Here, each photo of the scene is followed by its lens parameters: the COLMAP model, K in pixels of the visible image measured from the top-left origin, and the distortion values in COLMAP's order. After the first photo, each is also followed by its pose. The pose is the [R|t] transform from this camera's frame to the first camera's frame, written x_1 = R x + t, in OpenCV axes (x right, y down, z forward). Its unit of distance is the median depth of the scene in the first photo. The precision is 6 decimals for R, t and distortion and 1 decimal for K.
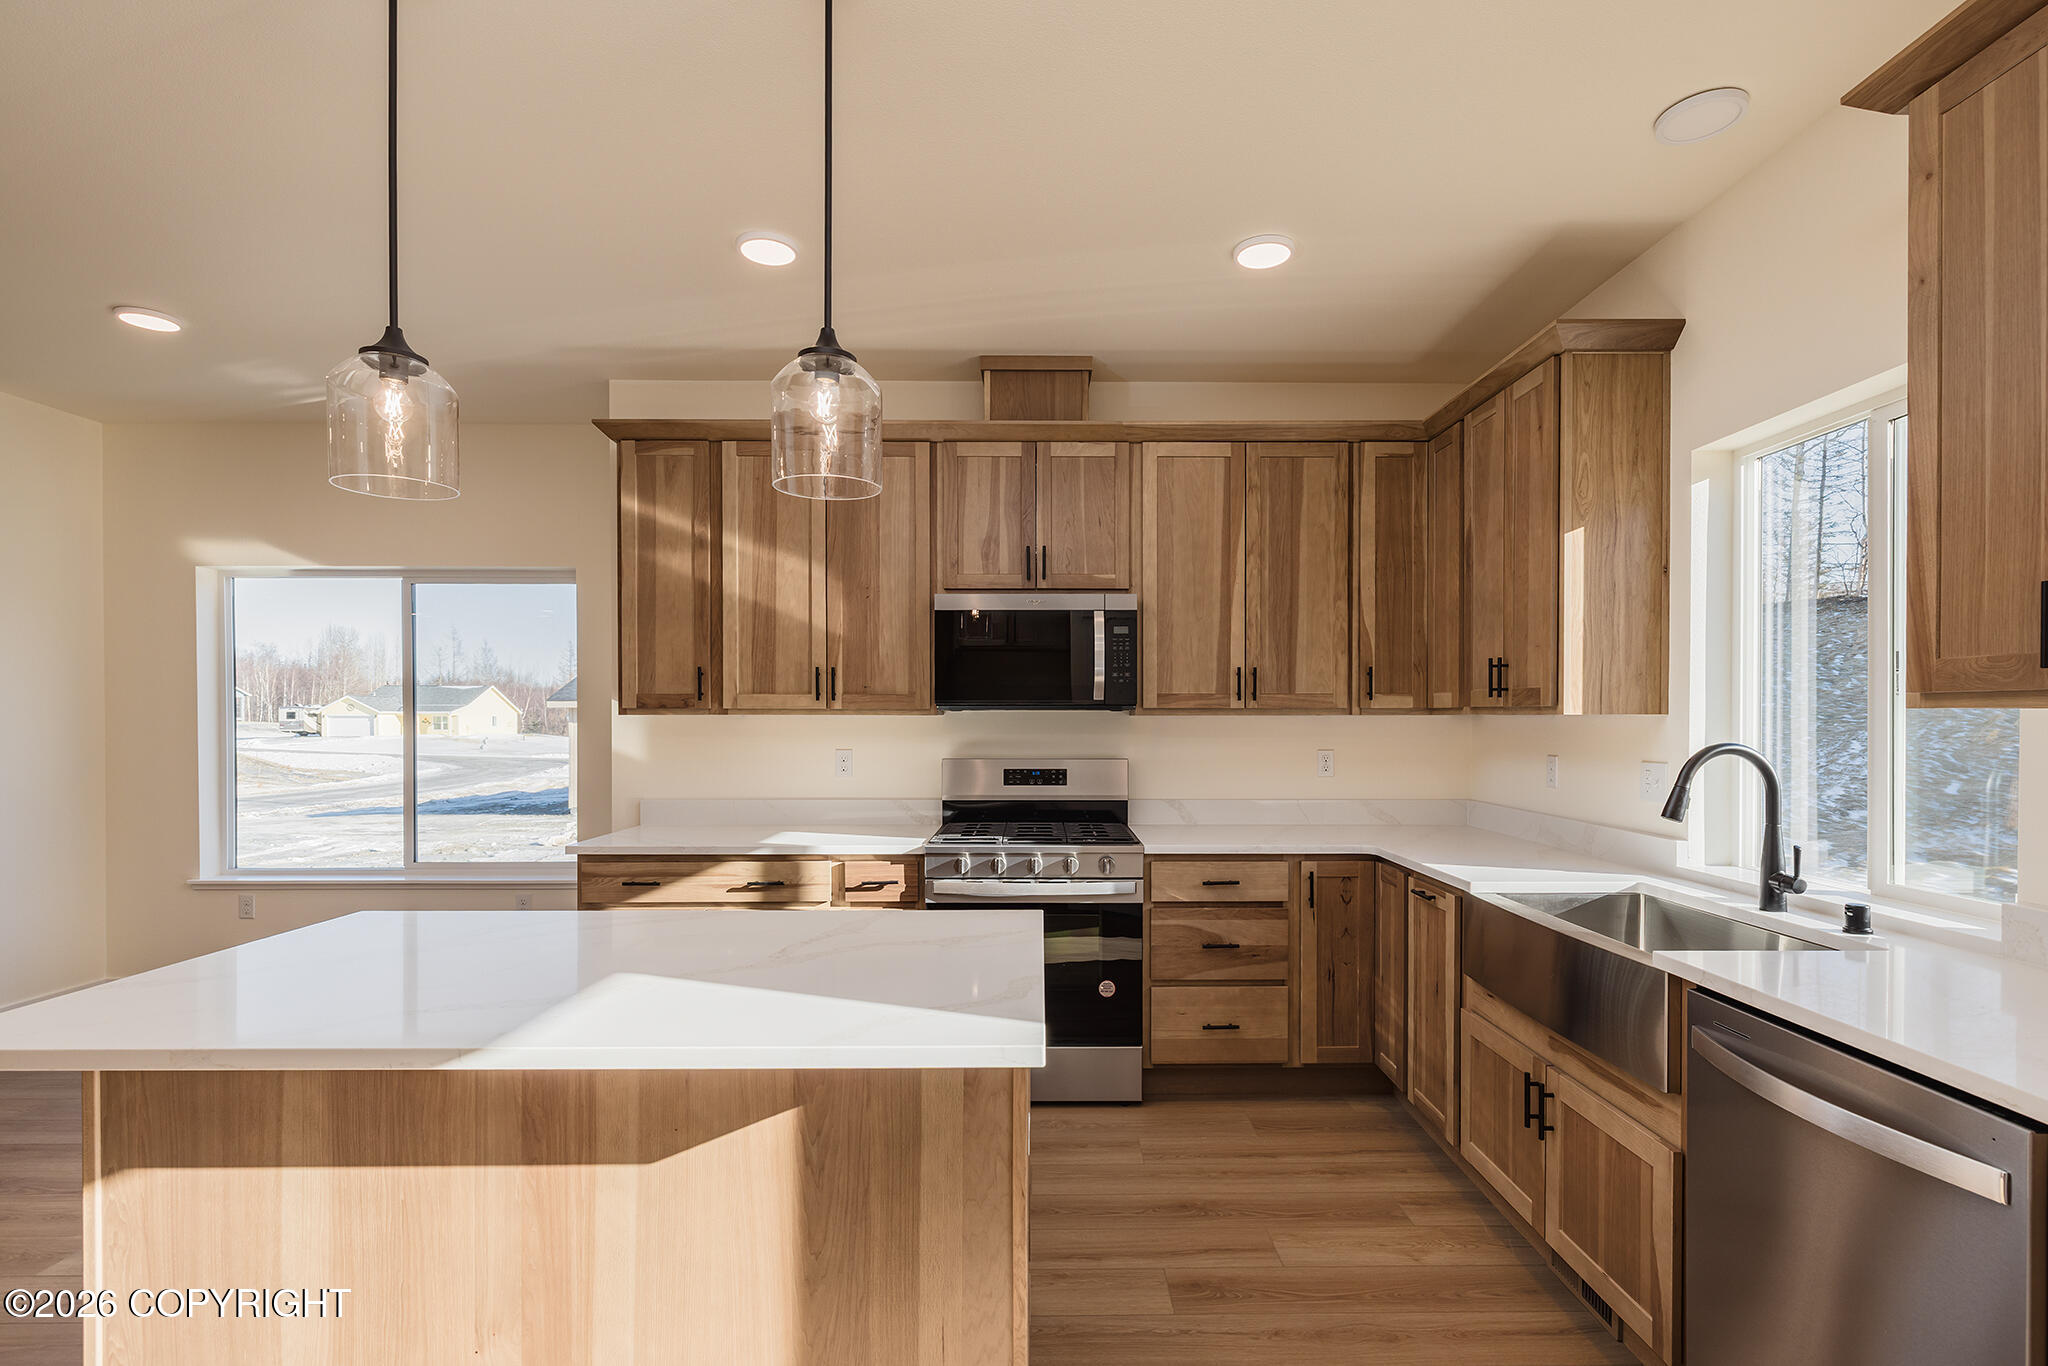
lens RADIAL K [[937.5, 0, 1044.0], [0, 937.5, 725.6], [0, 0, 1]] dist [-0.000723, -0.000260]
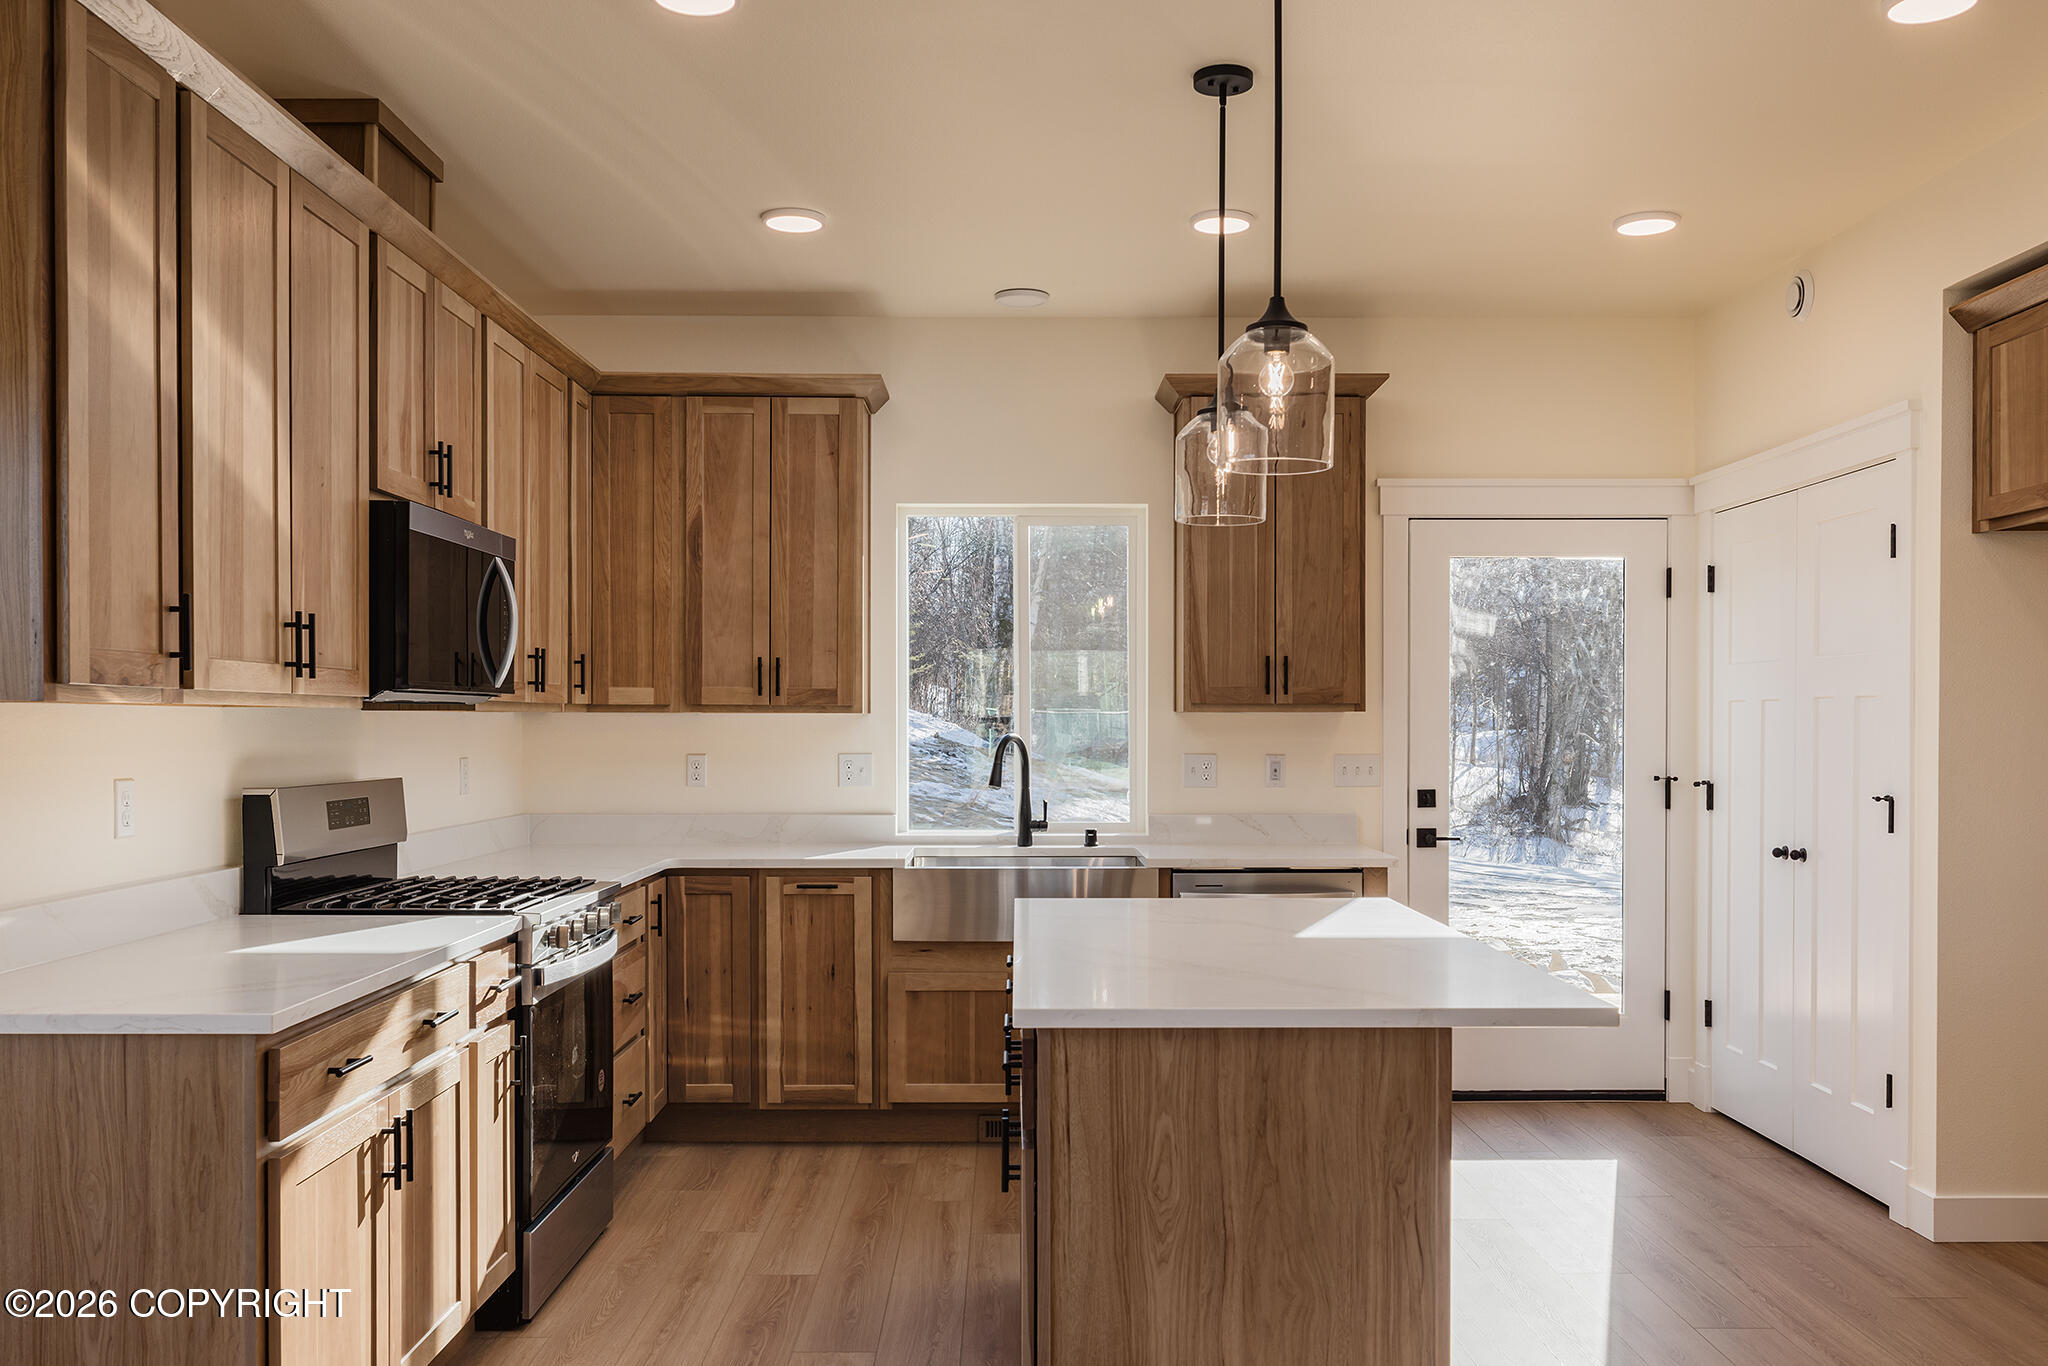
lens RADIAL K [[1680.1, 0, 1040.9], [0, 1680.1, 748.7], [0, 0, 1]] dist [-0.004084, -0.005866]
pose [[-0.004689, -0.015641, 0.999867, -1.145865], [0.008590, 0.999840, 0.015681, 0.001101], [-0.999952, 0.008663, -0.004554, 0.599722]]
